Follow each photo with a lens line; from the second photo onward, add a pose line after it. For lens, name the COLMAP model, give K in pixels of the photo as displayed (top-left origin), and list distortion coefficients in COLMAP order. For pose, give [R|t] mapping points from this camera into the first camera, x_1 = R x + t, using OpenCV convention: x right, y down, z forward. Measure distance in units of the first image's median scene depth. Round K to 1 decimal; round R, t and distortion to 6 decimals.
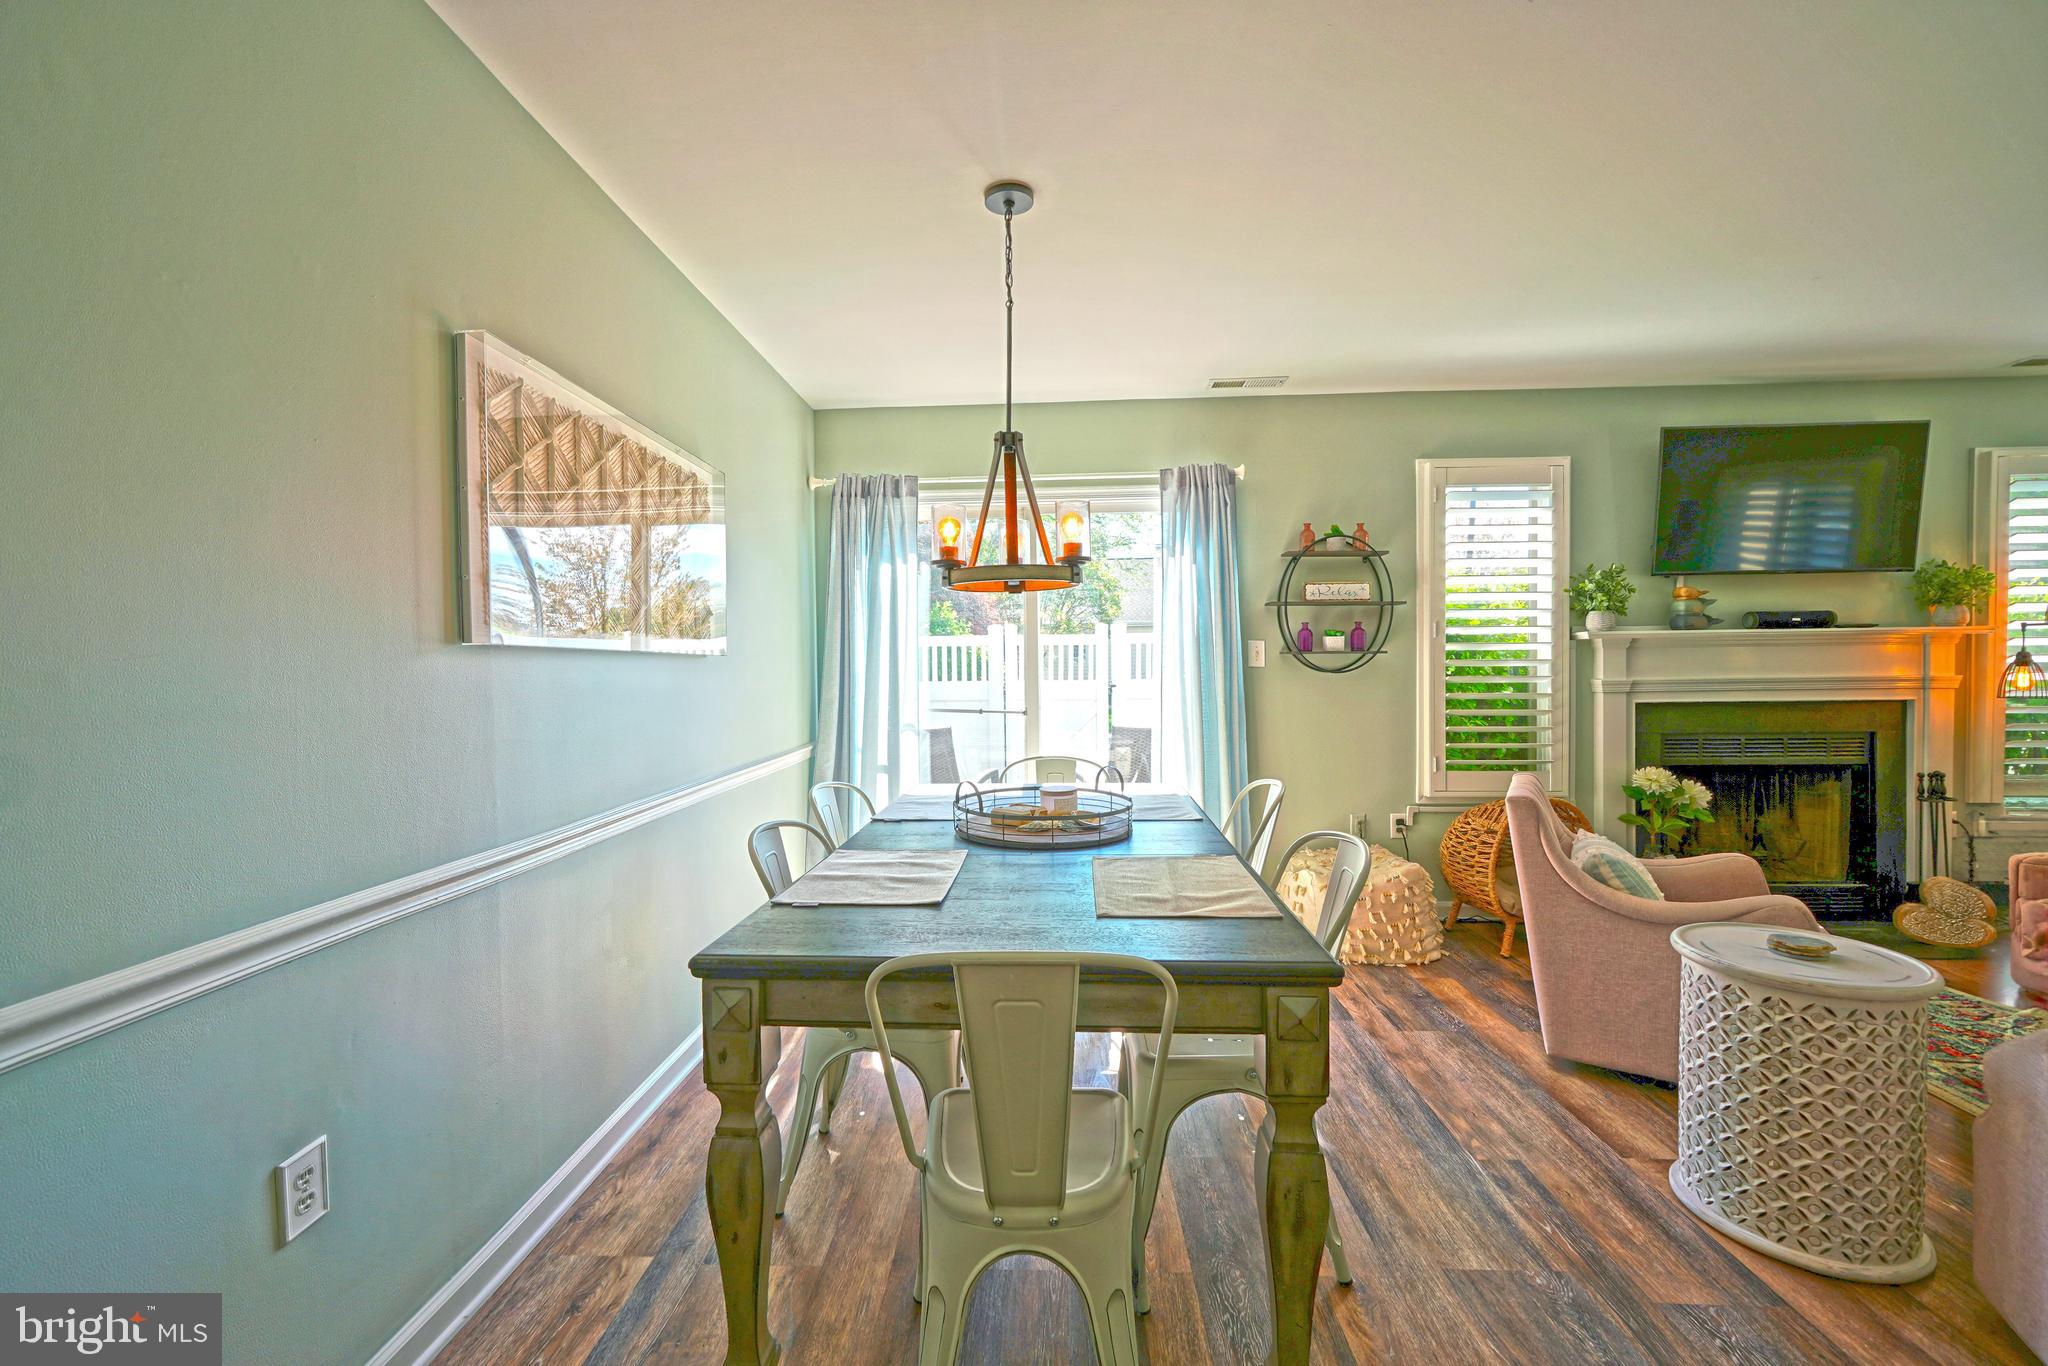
lens RADIAL K [[856.7, 0, 1020.5], [0, 856.7, 680.2], [0, 0, 1]] dist [-0.006000, 0.003392]
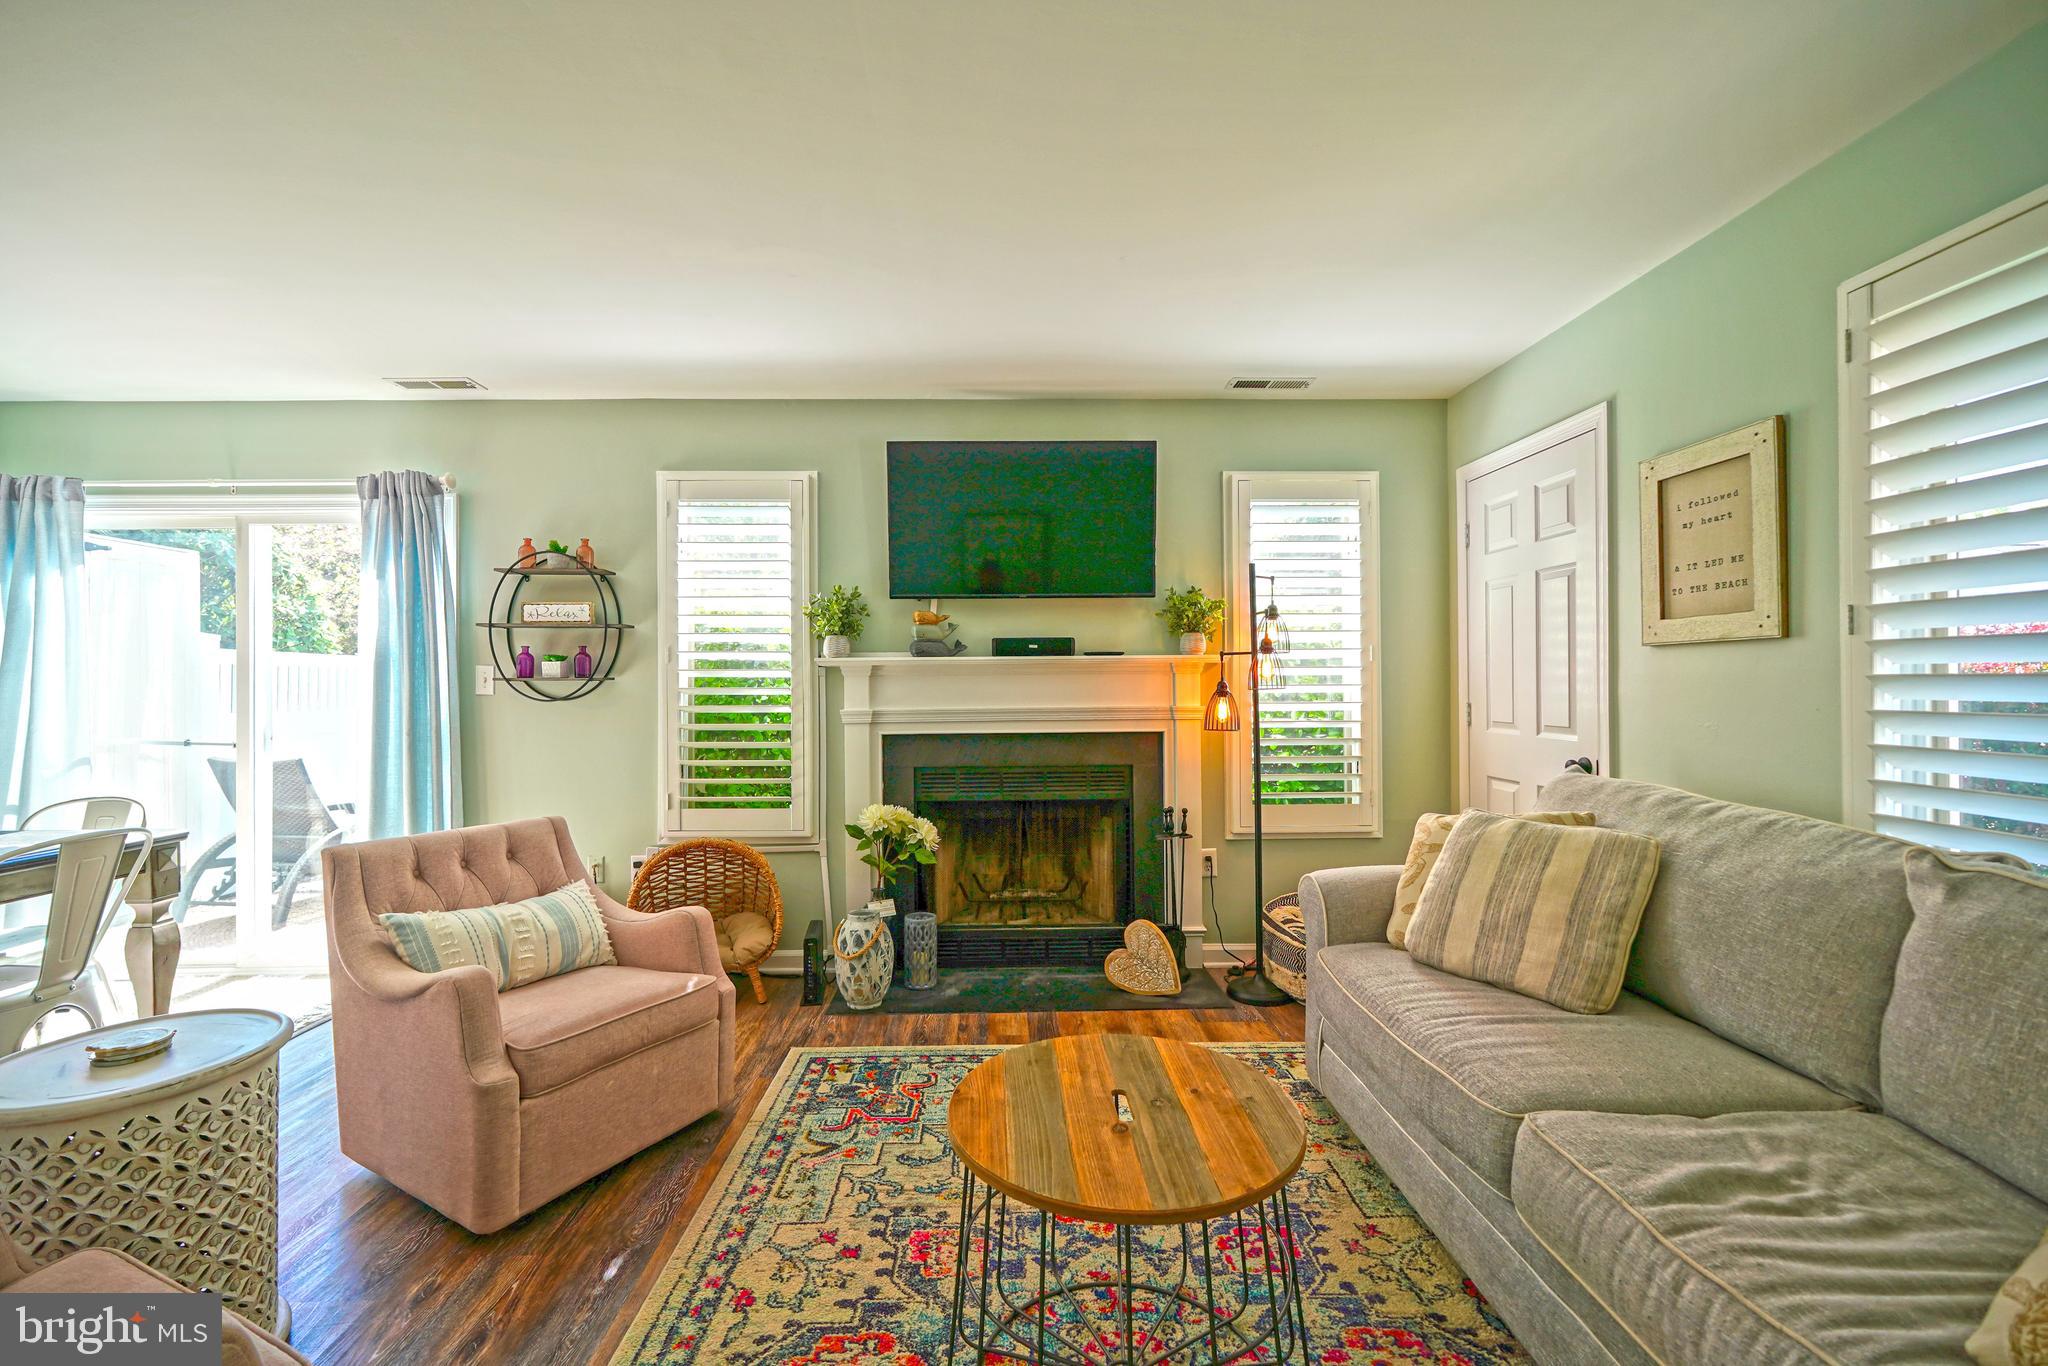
lens RADIAL K [[856.7, 0, 1020.5], [0, 856.7, 680.2], [0, 0, 1]] dist [-0.006000, 0.003392]
pose [[0.997813, 0.004561, 0.065947, 0.809919], [-0.002821, 0.999646, -0.026450, -0.008594], [-0.066044, 0.026206, 0.997473, 0.056418]]
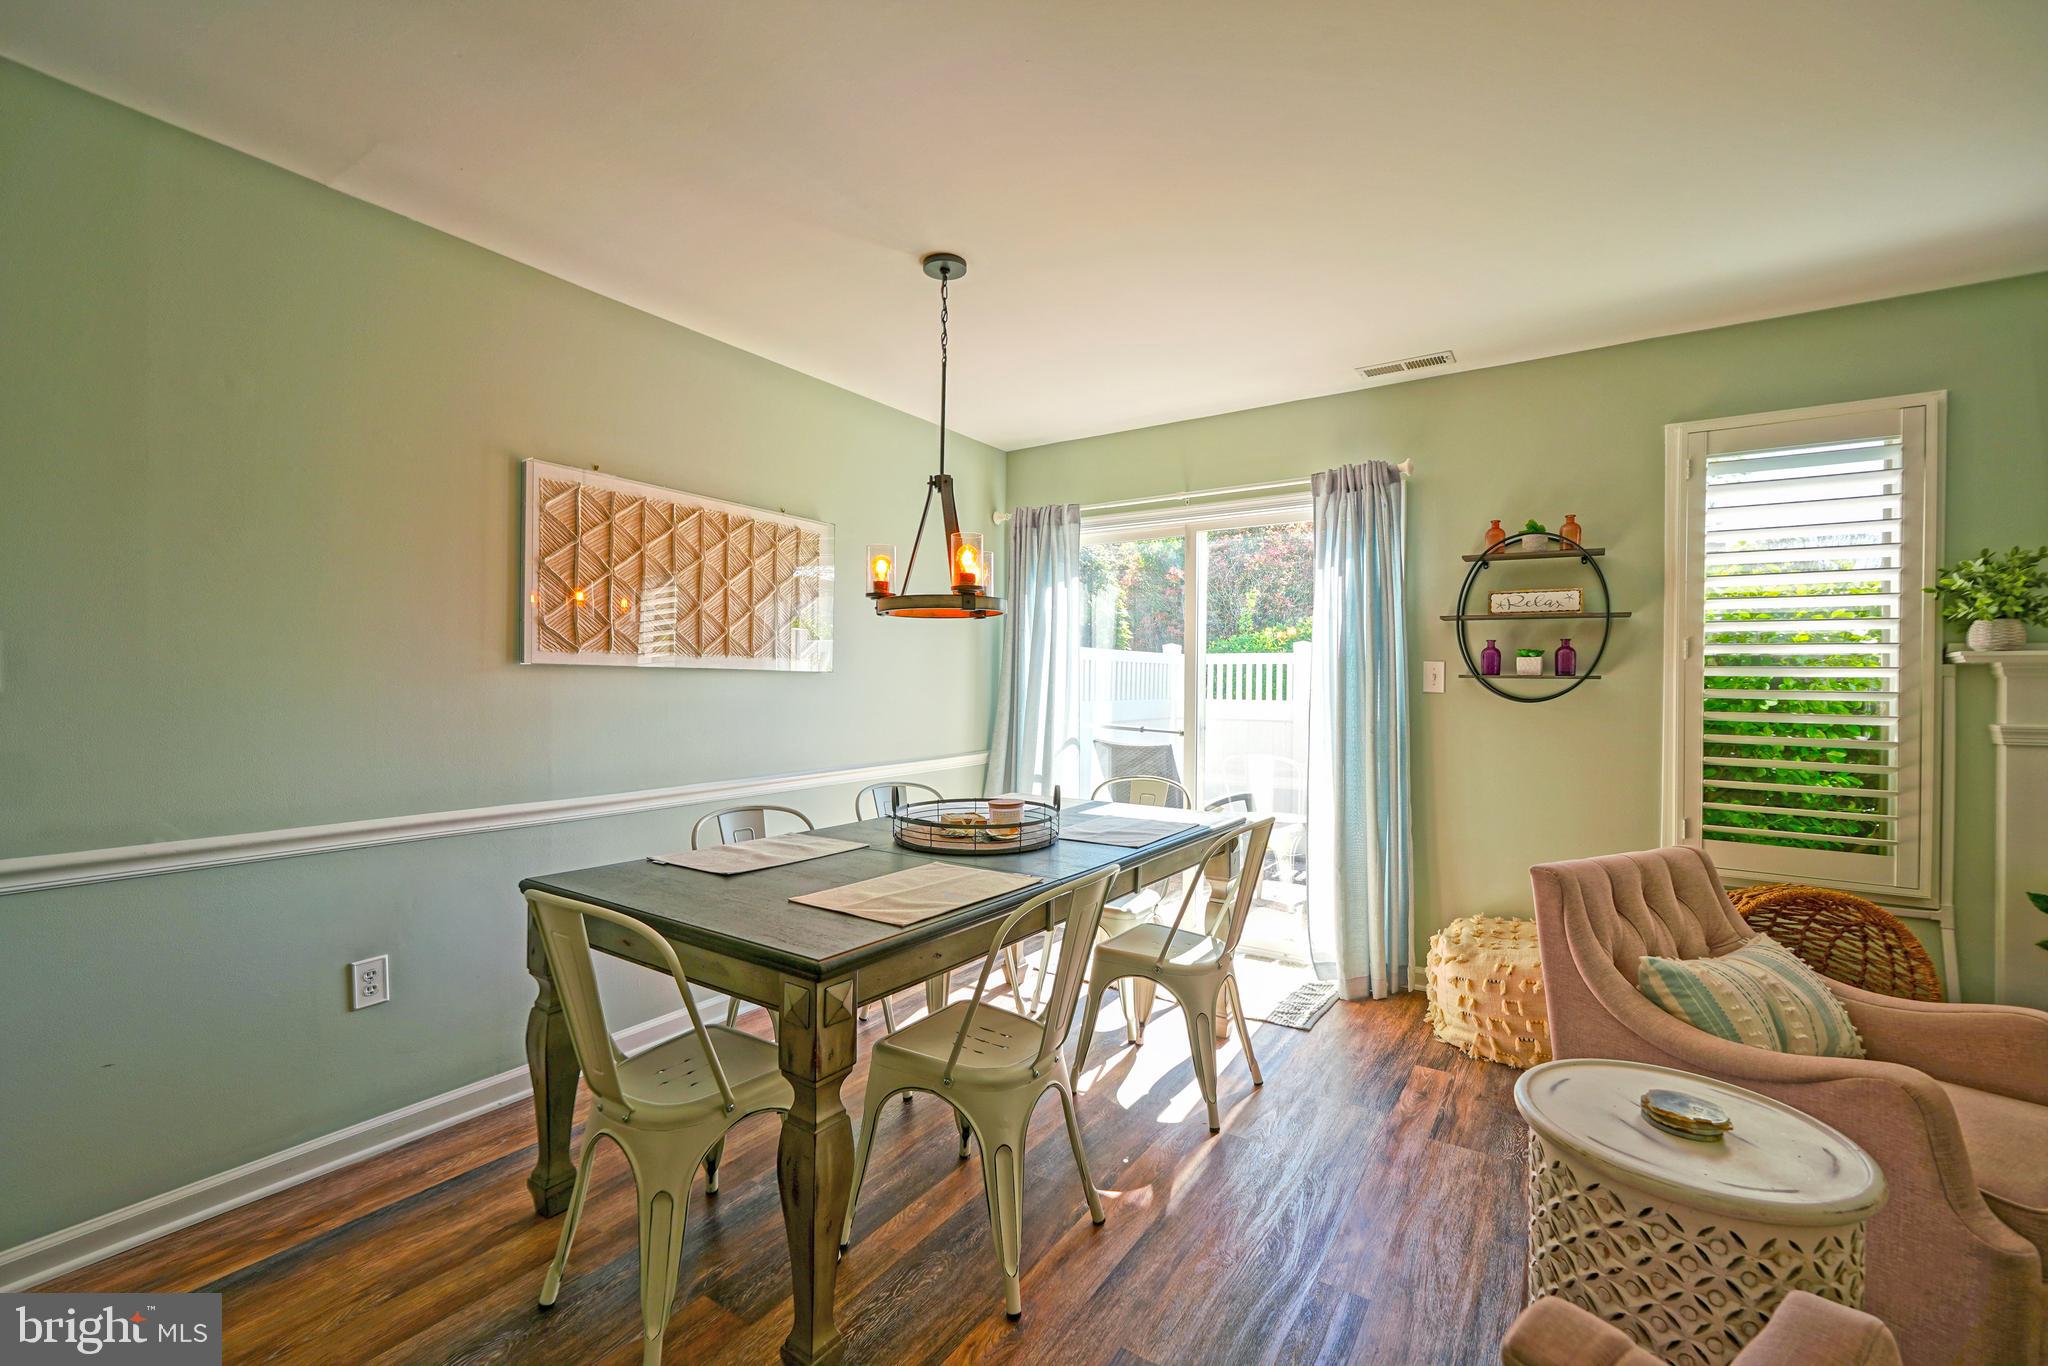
lens RADIAL K [[861.6, 0, 1024.0], [0, 861.6, 683.0], [0, 0, 1]] dist [-0.003312, 0.003255]
pose [[0.858991, 0.019056, -0.511636, 0.375827], [-0.026467, 0.999624, -0.007205, -0.008314], [0.511307, 0.019731, 0.859172, 0.056981]]
